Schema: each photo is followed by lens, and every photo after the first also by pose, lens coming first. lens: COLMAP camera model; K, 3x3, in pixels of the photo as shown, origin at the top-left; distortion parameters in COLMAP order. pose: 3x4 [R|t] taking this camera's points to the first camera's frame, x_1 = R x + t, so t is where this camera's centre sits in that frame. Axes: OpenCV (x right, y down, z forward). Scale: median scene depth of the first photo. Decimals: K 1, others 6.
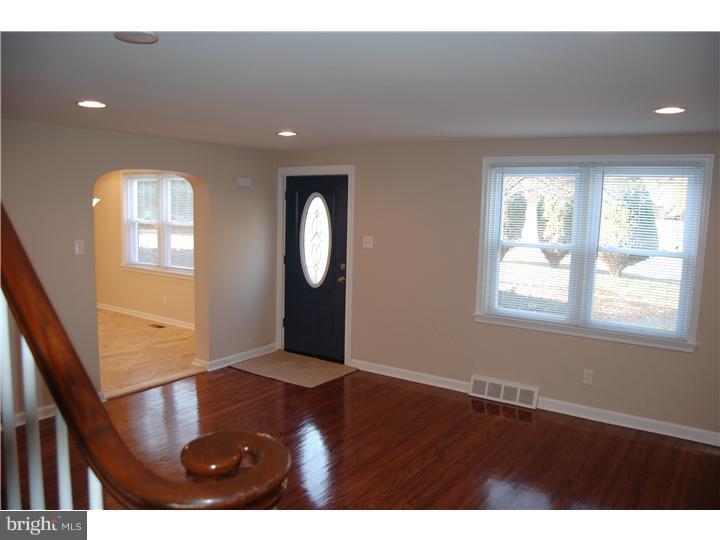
lens RADIAL K [[570.4, 0, 364.2], [0, 570.4, 269.7], [0, 0, 1]] dist [-0.060764, -0.007232]
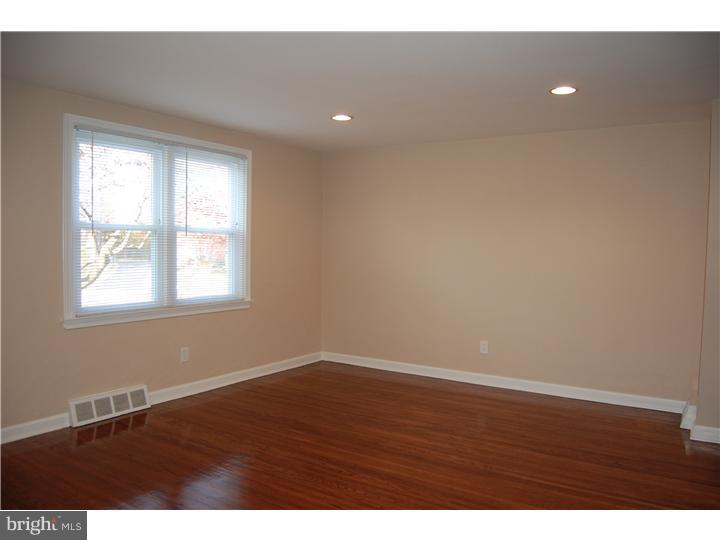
lens RADIAL K [[570.4, 0, 364.2], [0, 570.4, 269.7], [0, 0, 1]] dist [-0.060764, -0.007232]
pose [[-0.012829, -0.070584, 0.997423, -0.581115], [0.101887, 0.992221, 0.071527, -0.000379], [-0.994713, 0.102542, -0.005537, 0.640748]]
